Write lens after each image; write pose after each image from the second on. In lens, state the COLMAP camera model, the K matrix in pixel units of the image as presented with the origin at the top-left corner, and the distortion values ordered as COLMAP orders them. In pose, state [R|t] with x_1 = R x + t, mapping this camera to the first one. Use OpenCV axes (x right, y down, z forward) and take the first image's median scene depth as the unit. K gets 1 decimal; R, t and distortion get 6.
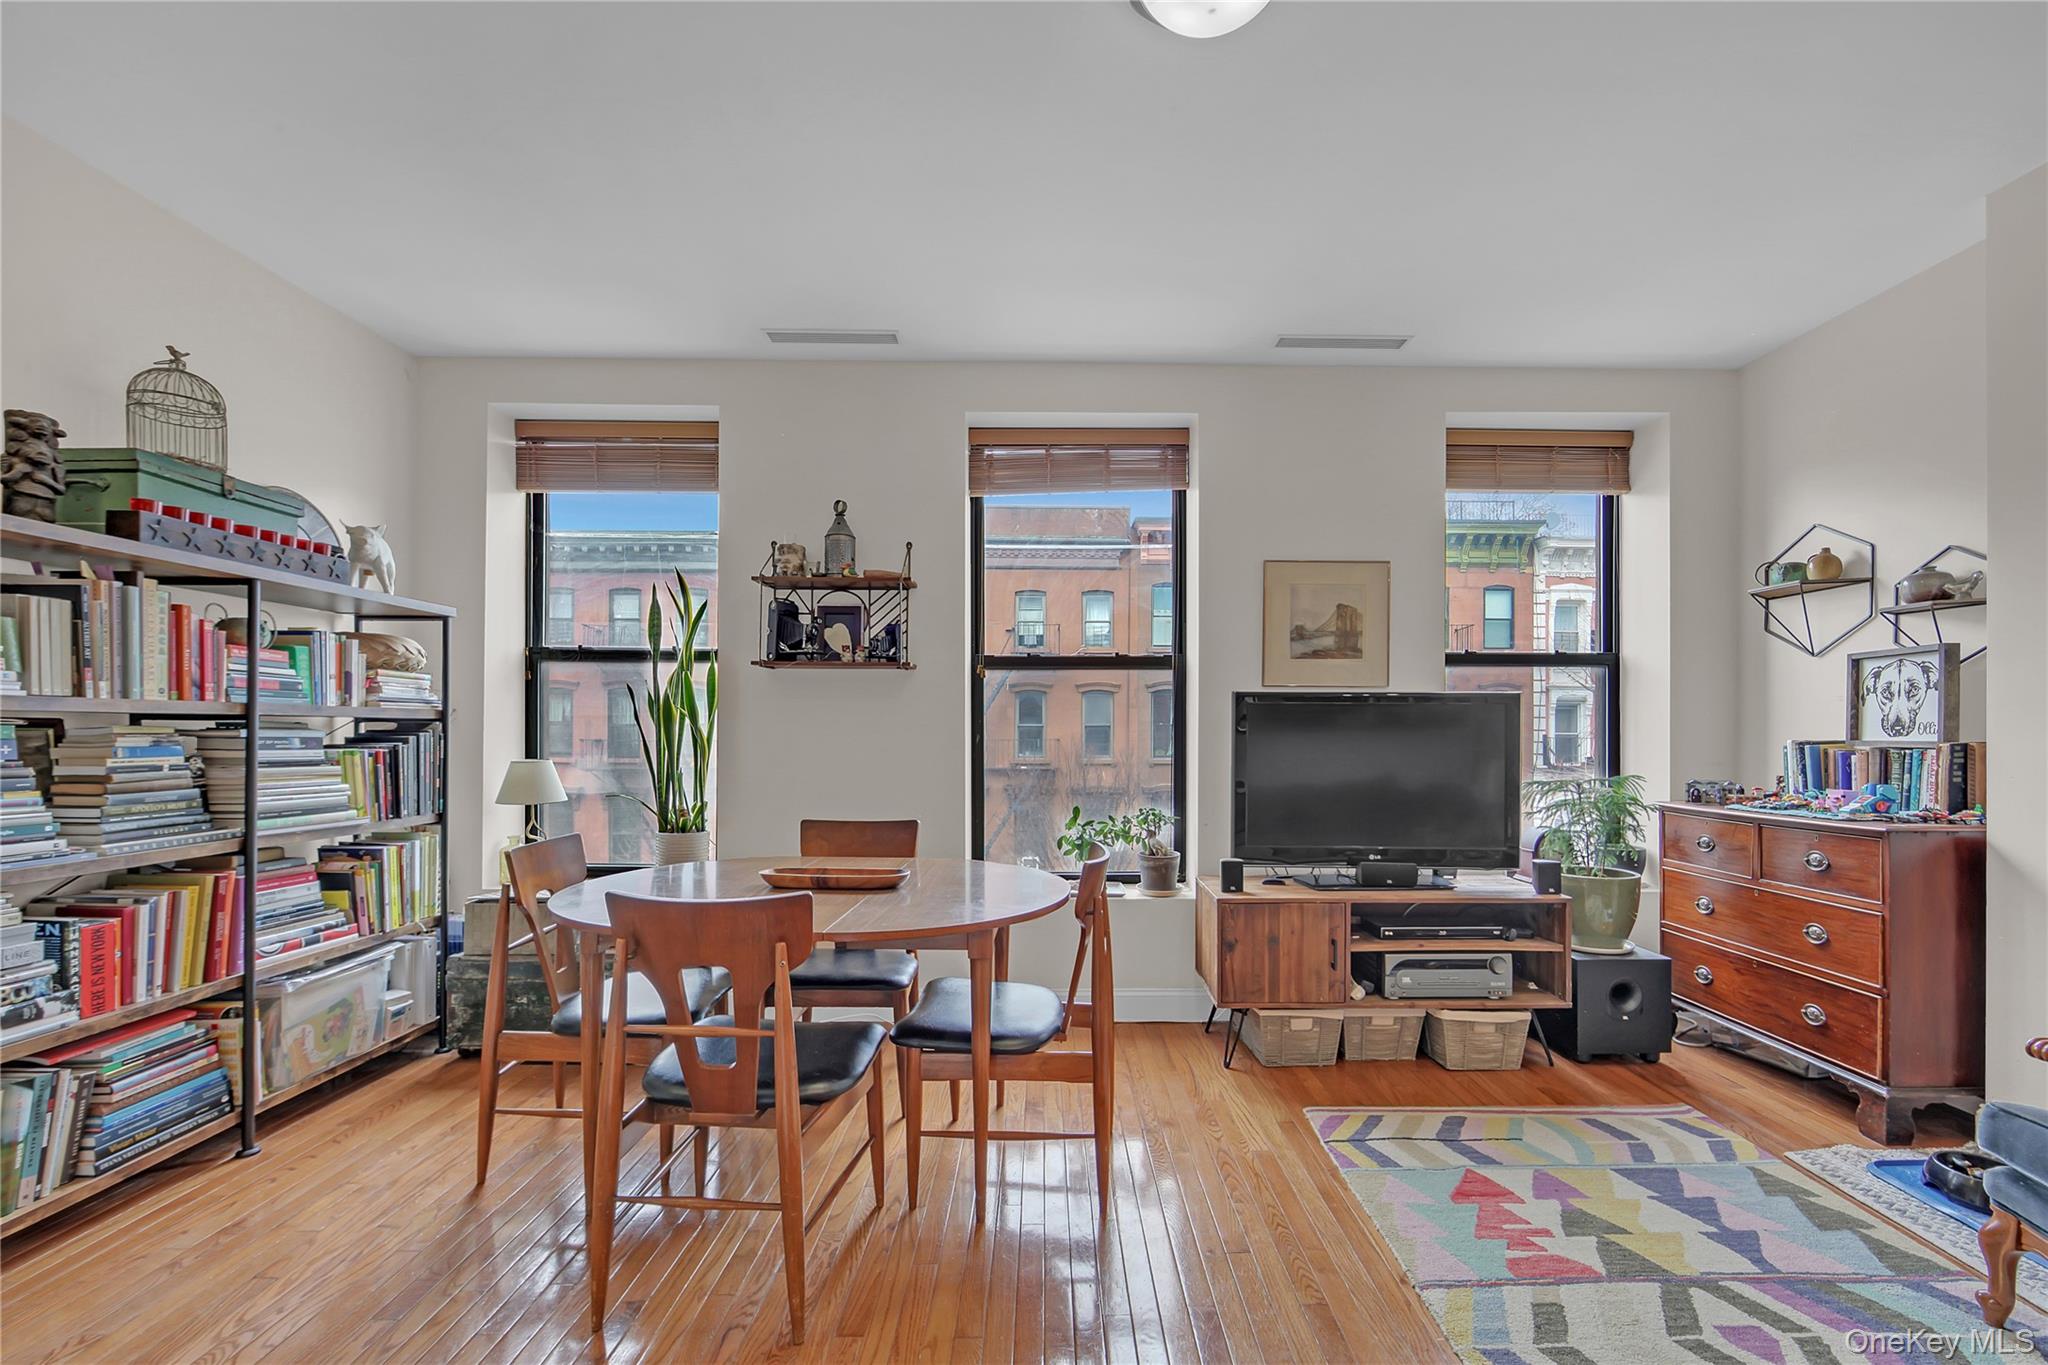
lens RADIAL K [[847.0, 0, 1026.2], [0, 847.0, 707.9], [0, 0, 1]] dist [-0.000996, -0.000116]
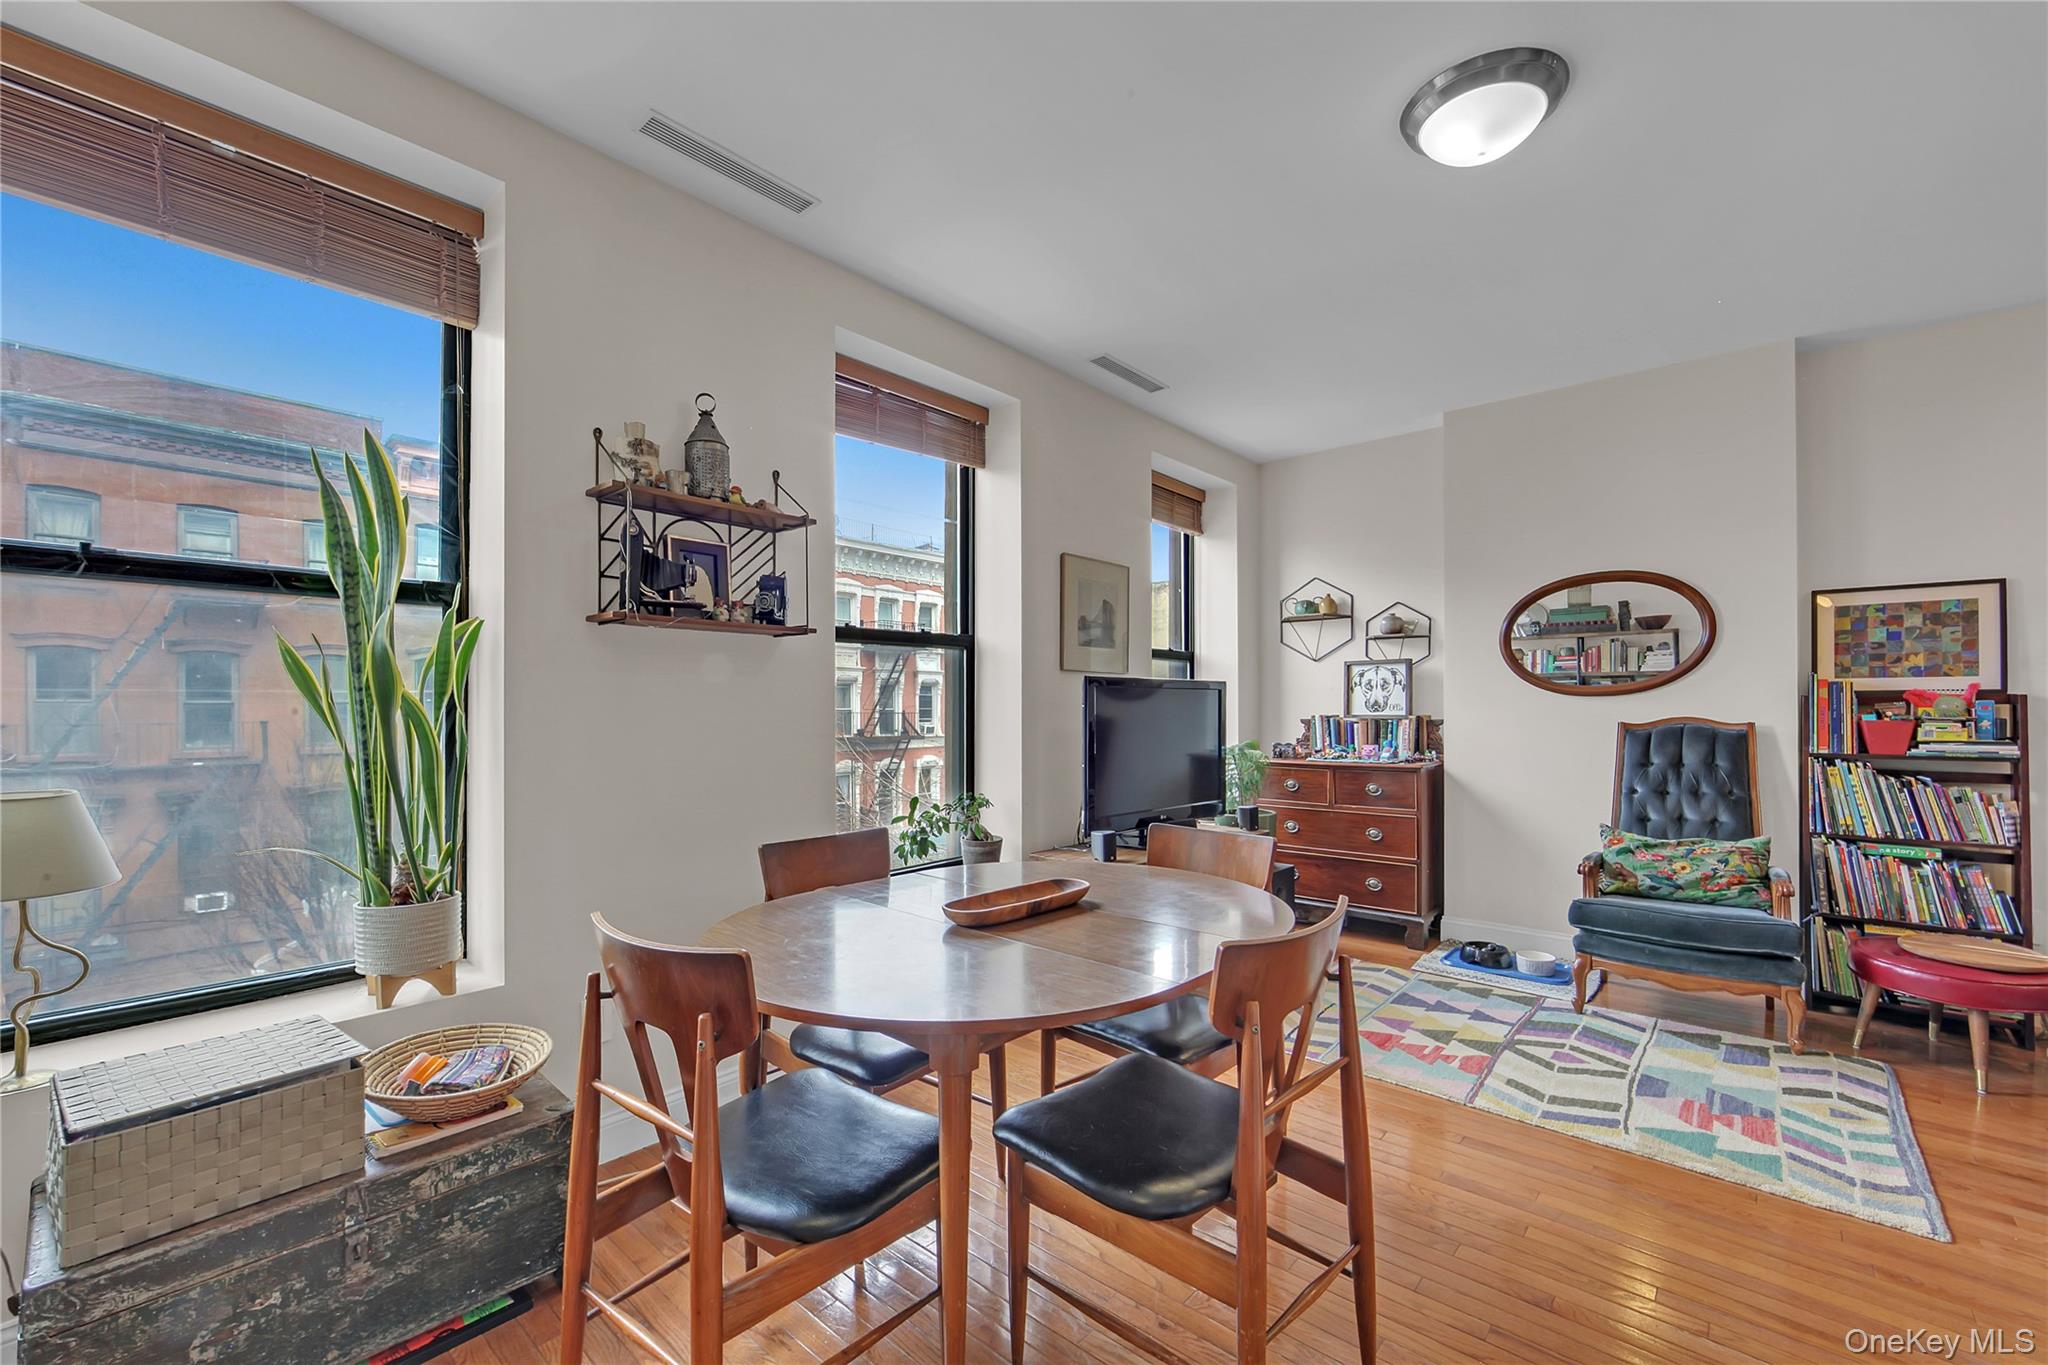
lens RADIAL K [[869.7, 0, 1017.0], [0, 869.7, 691.5], [0, 0, 1]] dist [-0.002743, 0.000059]
pose [[0.662686, 0.008131, 0.748853, -0.703376], [-0.015202, 0.999881, 0.002597, -0.000713], [-0.748743, -0.013105, 0.662731, 0.374498]]
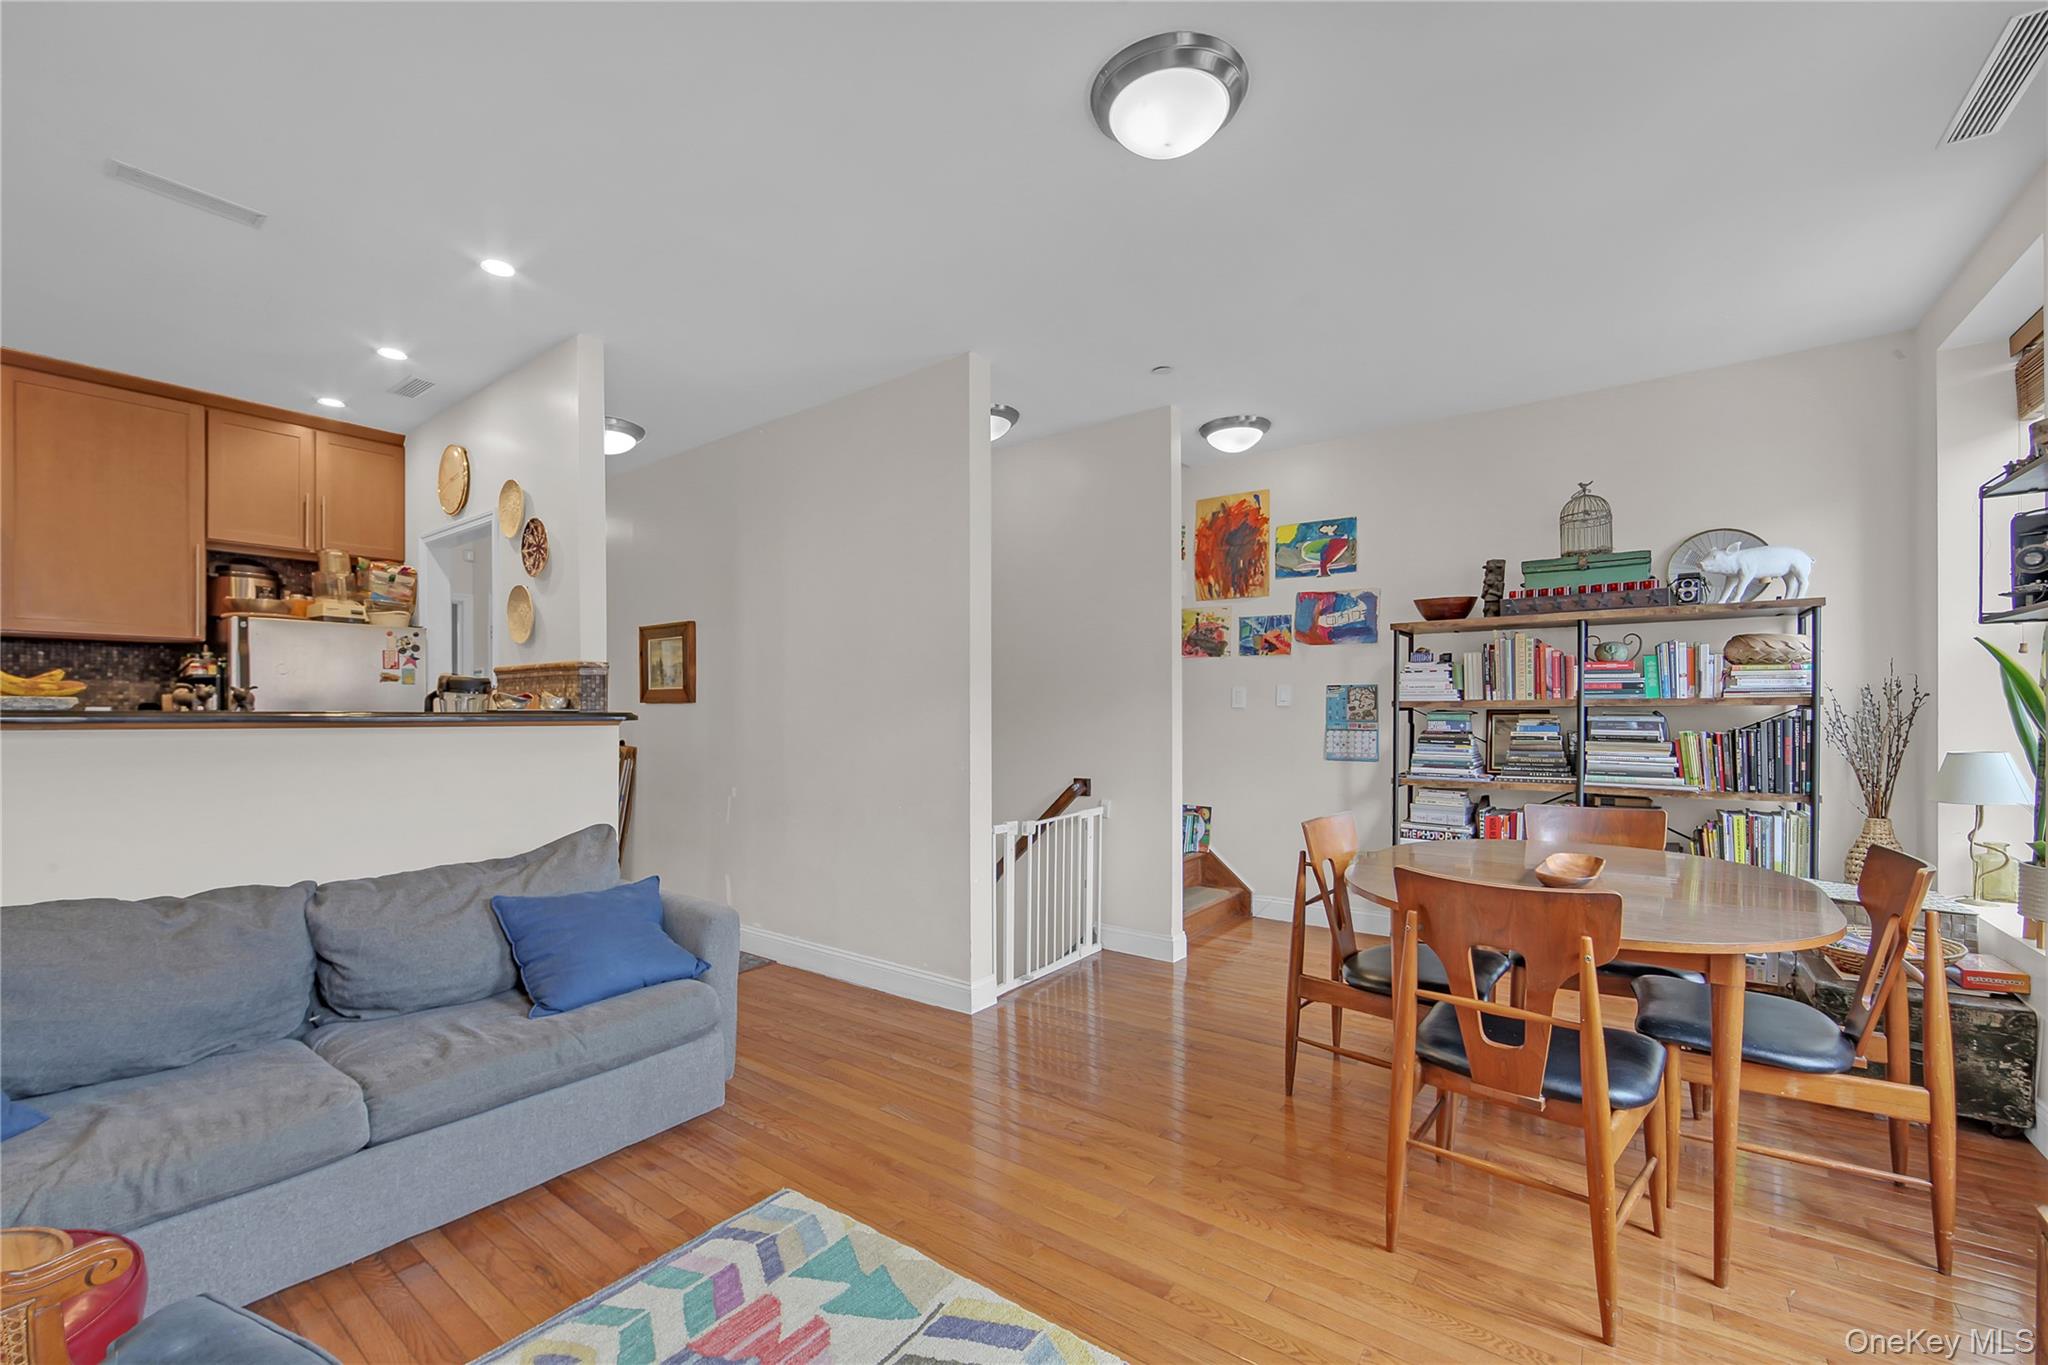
lens RADIAL K [[847.0, 0, 1026.2], [0, 847.0, 707.9], [0, 0, 1]] dist [-0.000996, -0.000116]
pose [[-0.583003, -0.005797, -0.812450, 0.810808], [0.023827, 0.999422, -0.024229, 0.020265], [0.812121, -0.033484, -0.582528, 0.905936]]
